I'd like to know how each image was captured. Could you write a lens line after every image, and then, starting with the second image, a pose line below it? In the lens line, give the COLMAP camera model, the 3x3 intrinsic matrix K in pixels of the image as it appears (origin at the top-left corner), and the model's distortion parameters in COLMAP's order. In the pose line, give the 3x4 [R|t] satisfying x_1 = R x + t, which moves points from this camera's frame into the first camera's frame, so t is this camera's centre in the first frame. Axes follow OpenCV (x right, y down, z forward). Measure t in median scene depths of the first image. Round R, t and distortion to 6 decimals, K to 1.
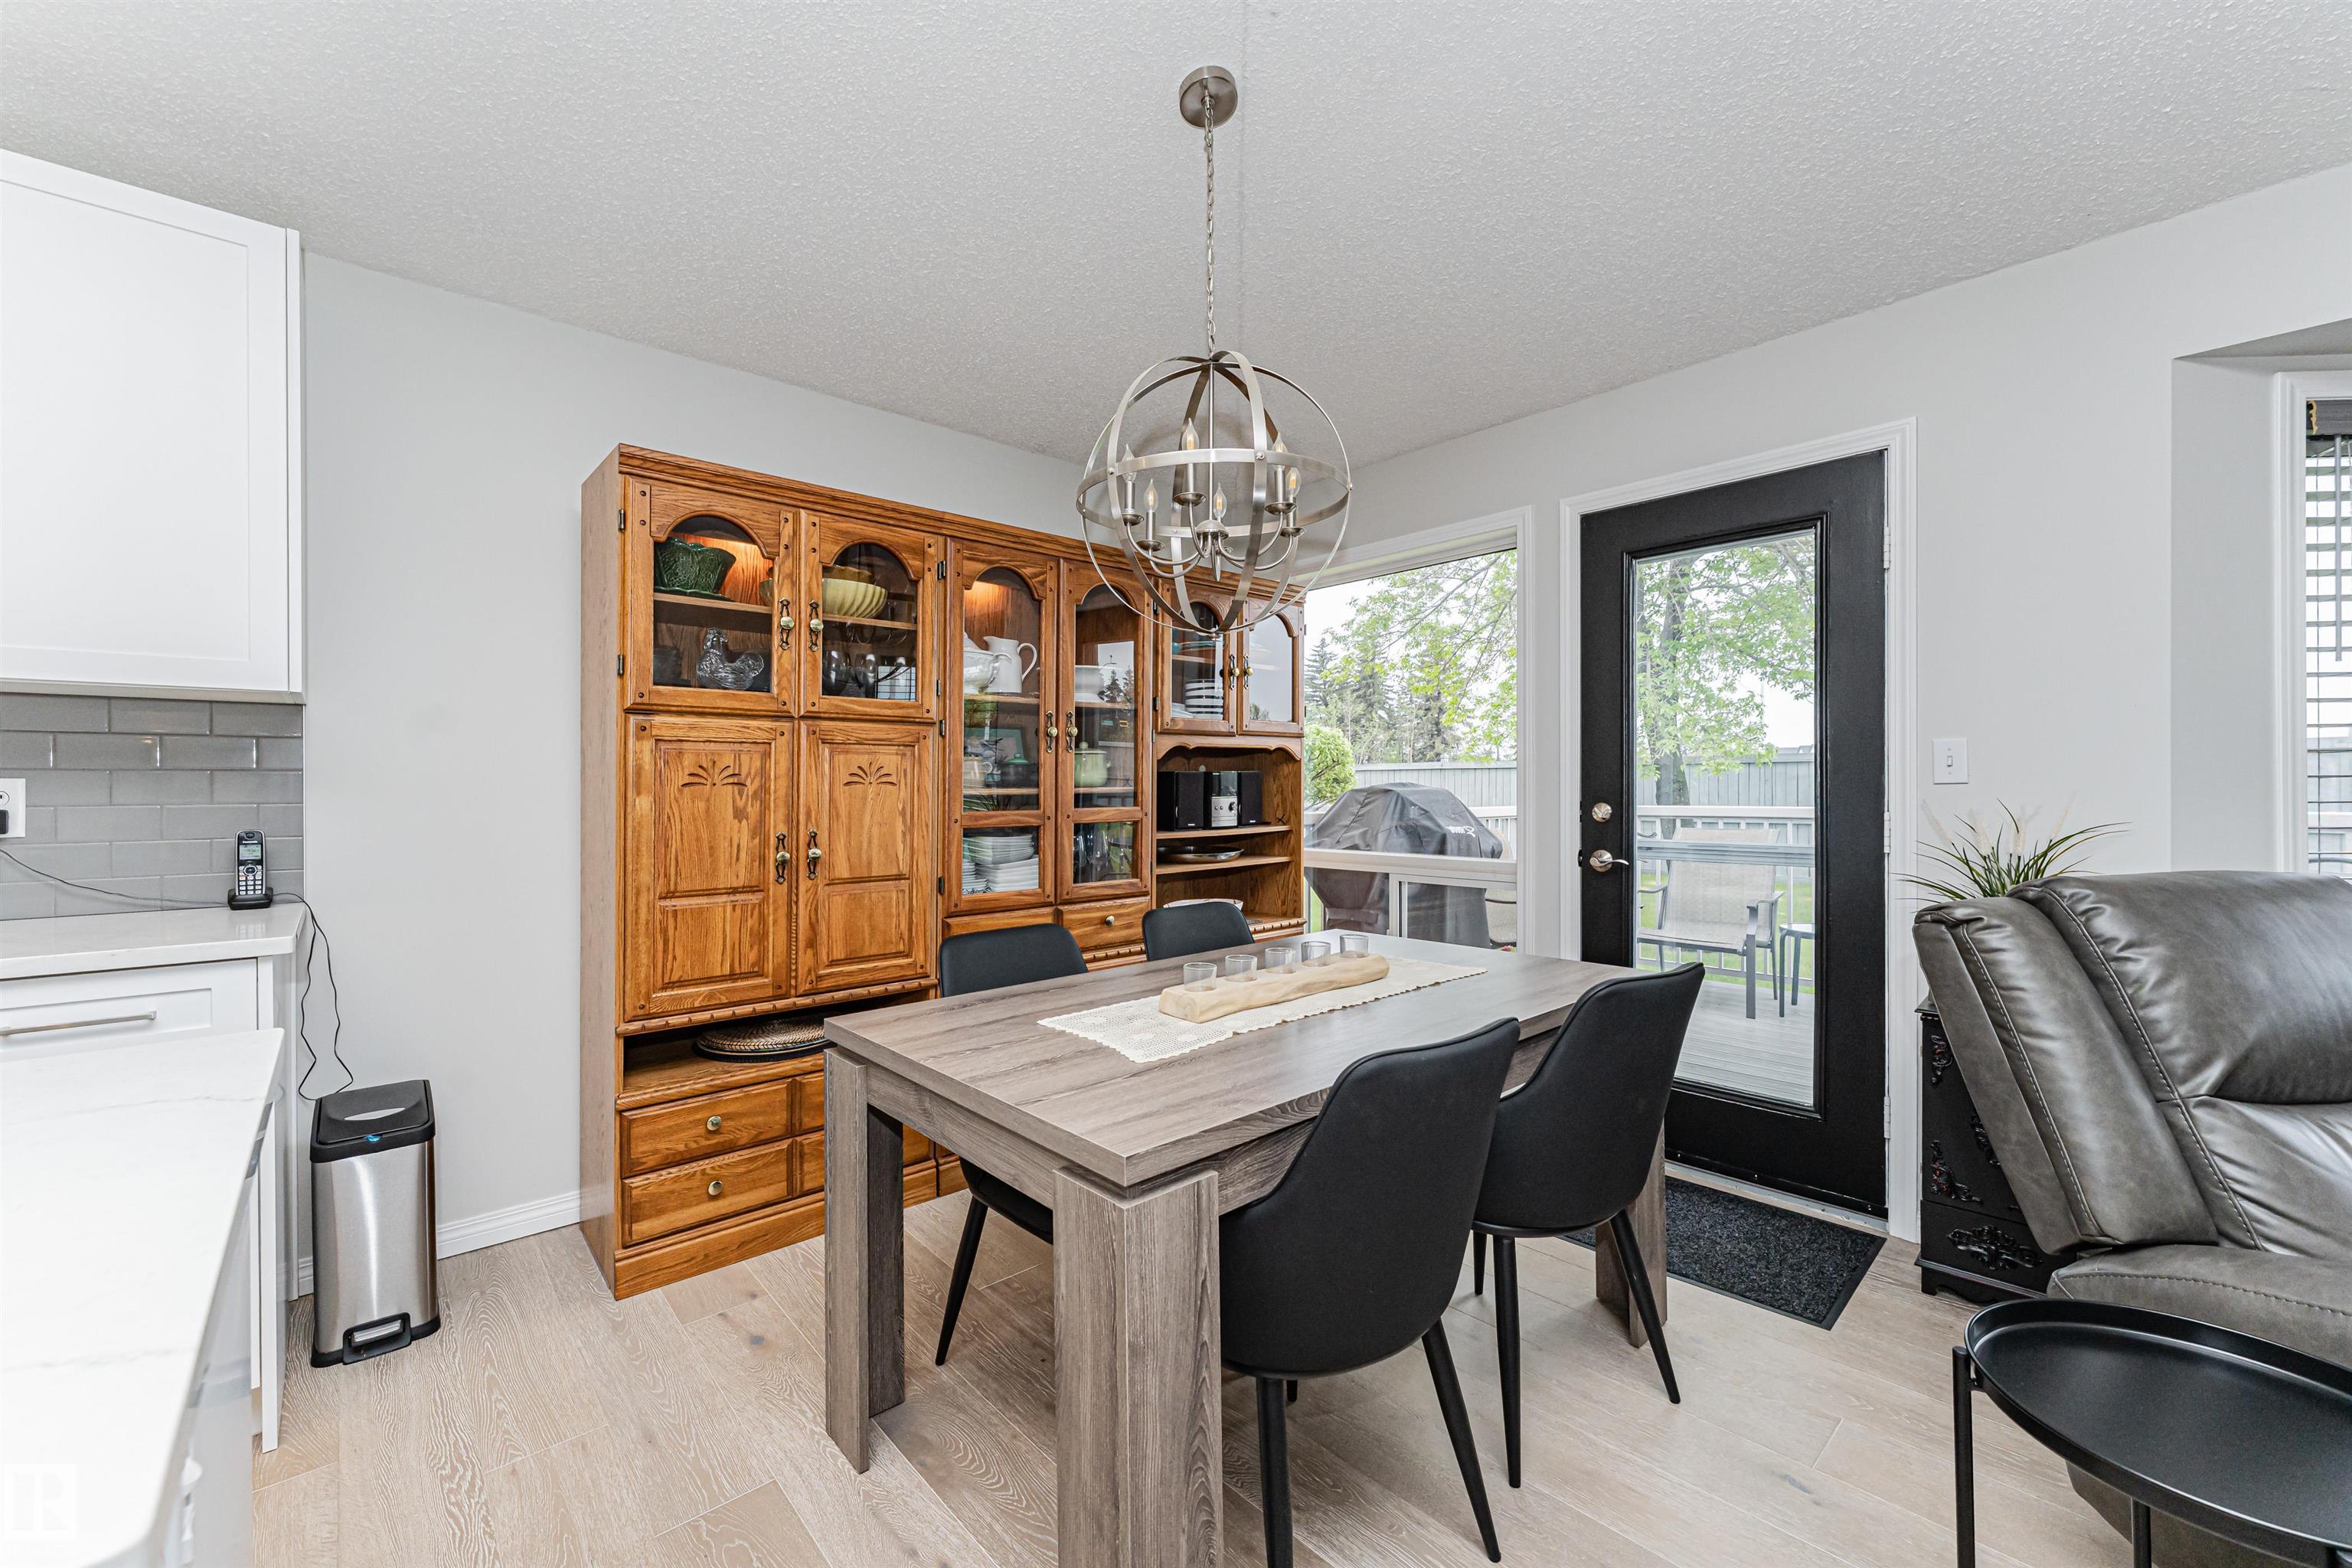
lens RADIAL K [[938.2, 0, 1173.0], [0, 938.2, 789.4], [0, 0, 1]] dist [-0.001080, 0.000590]
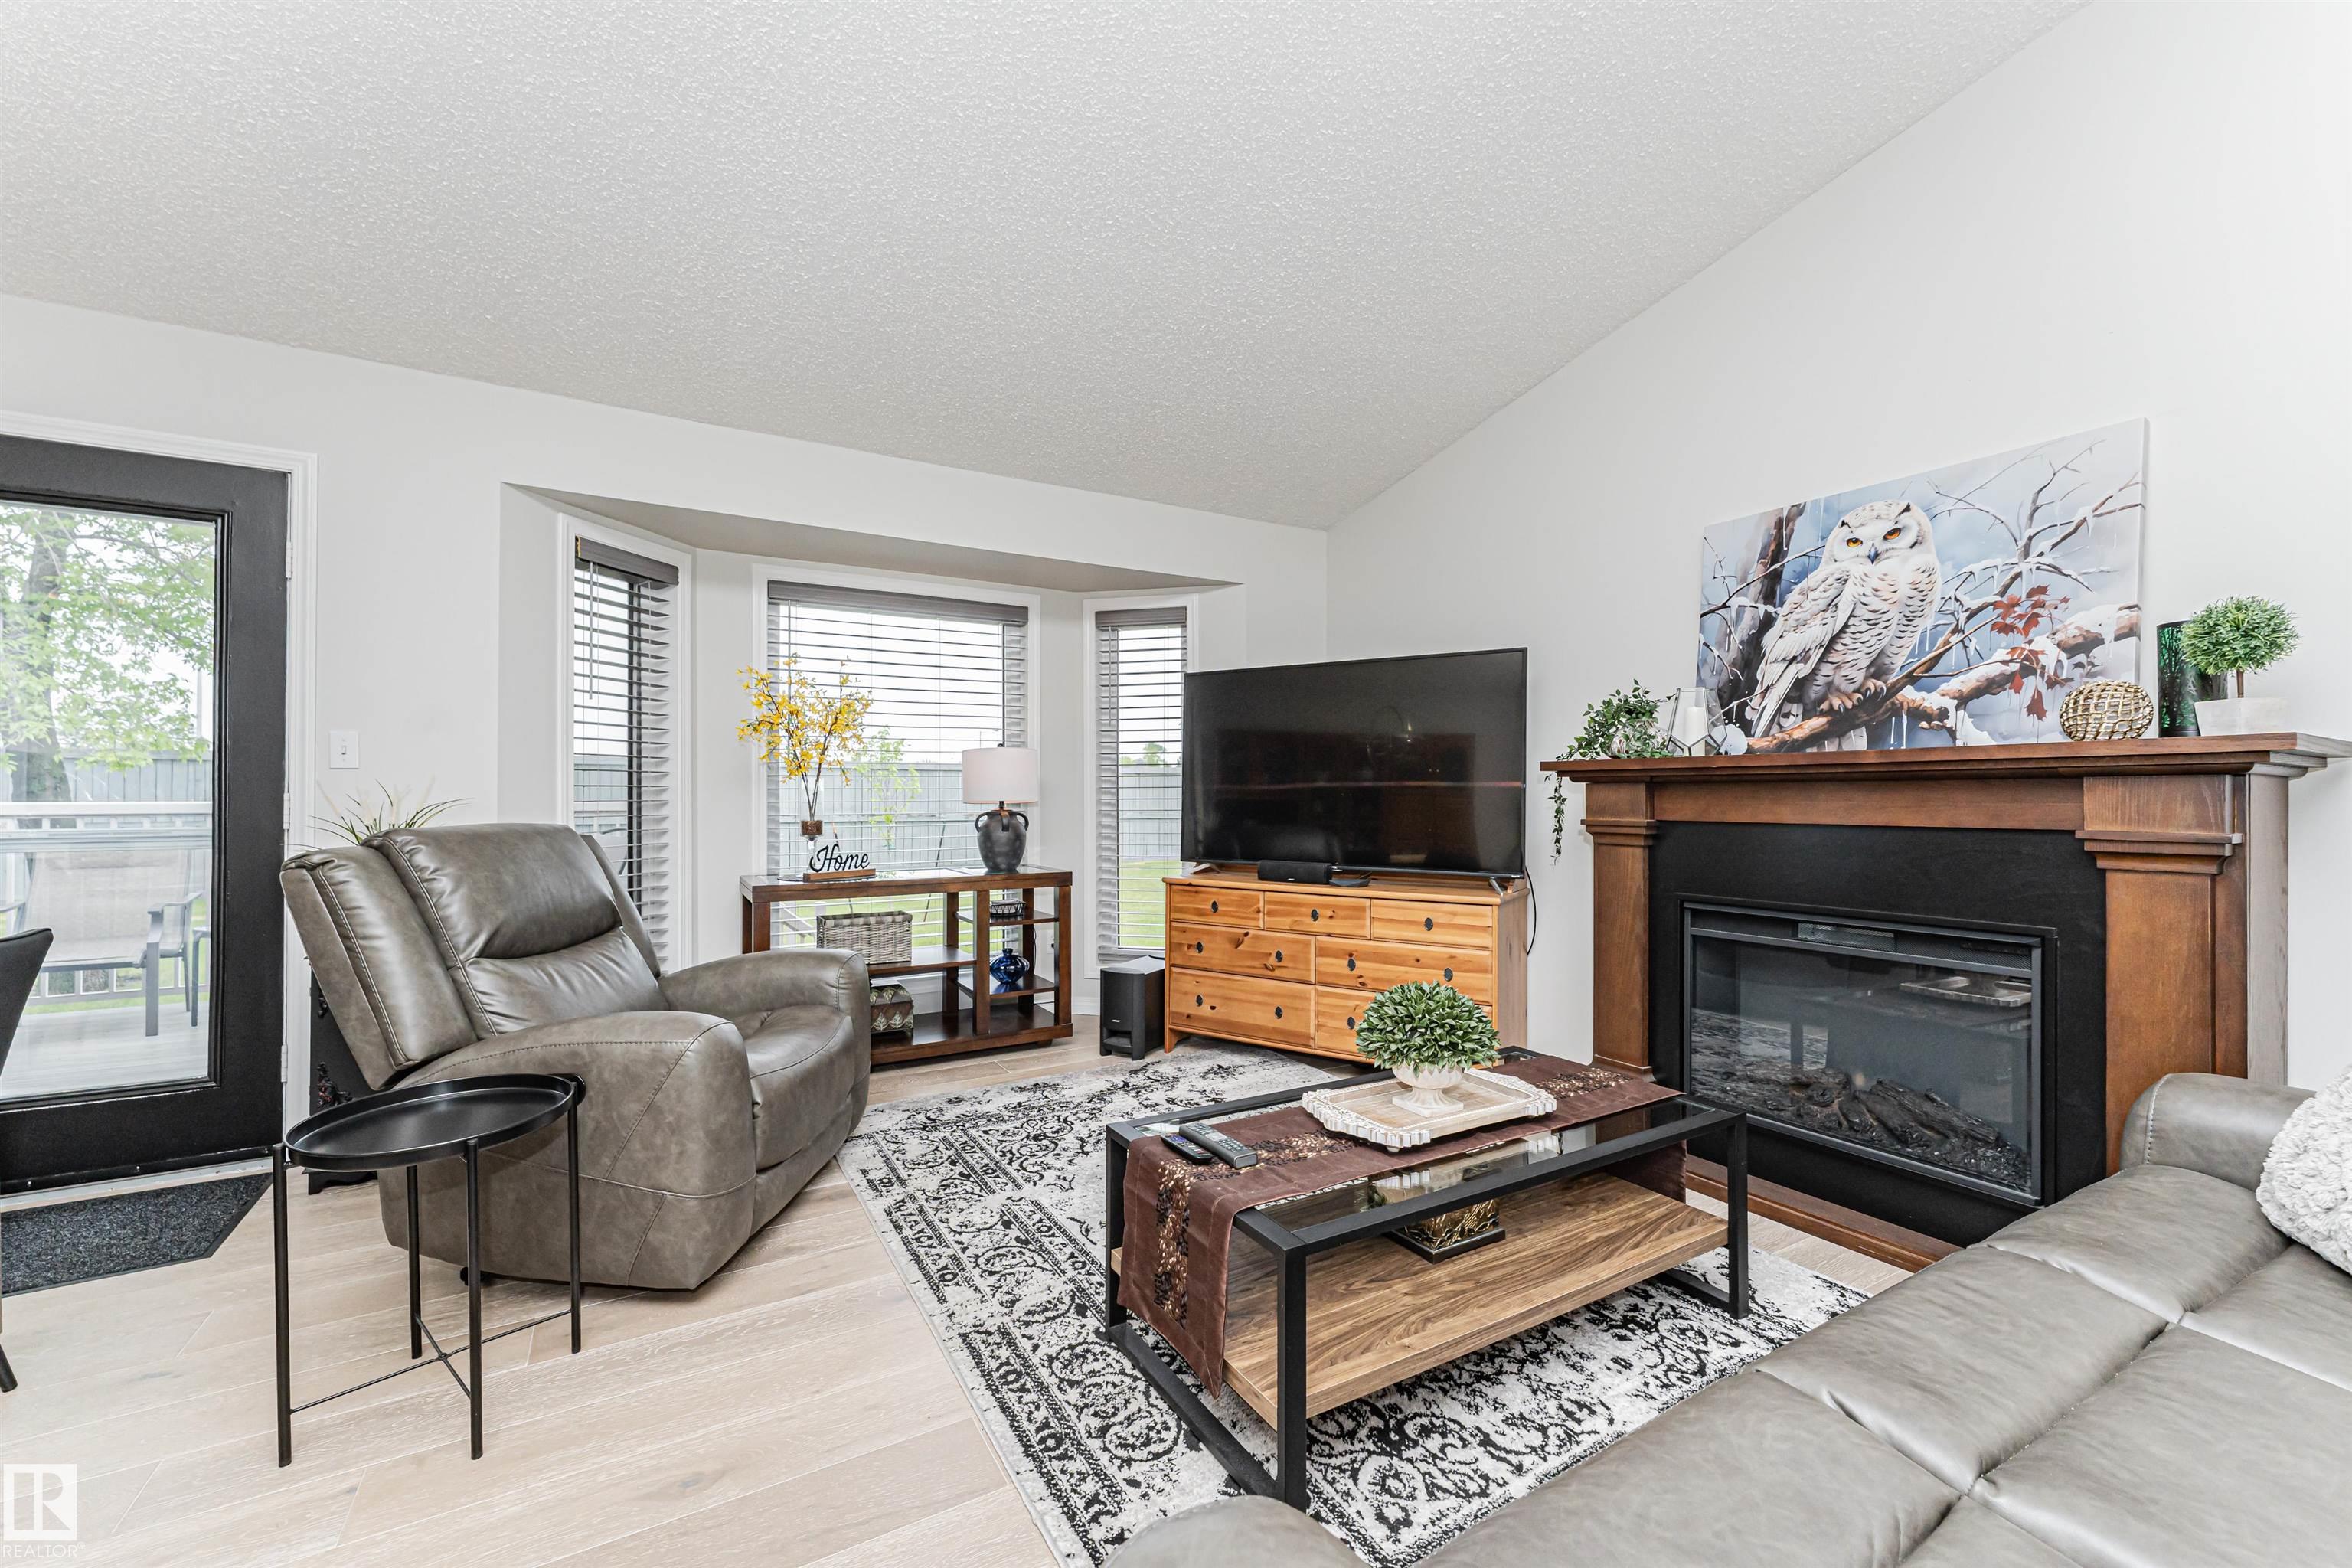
lens RADIAL K [[938.2, 0, 1173.0], [0, 938.2, 789.4], [0, 0, 1]] dist [-0.001080, 0.000590]
pose [[0.205502, 0.008553, 0.978619, -0.148486], [-0.000947, 0.999963, -0.008541, 0.033635], [-0.978656, 0.000828, 0.205503, -0.328432]]
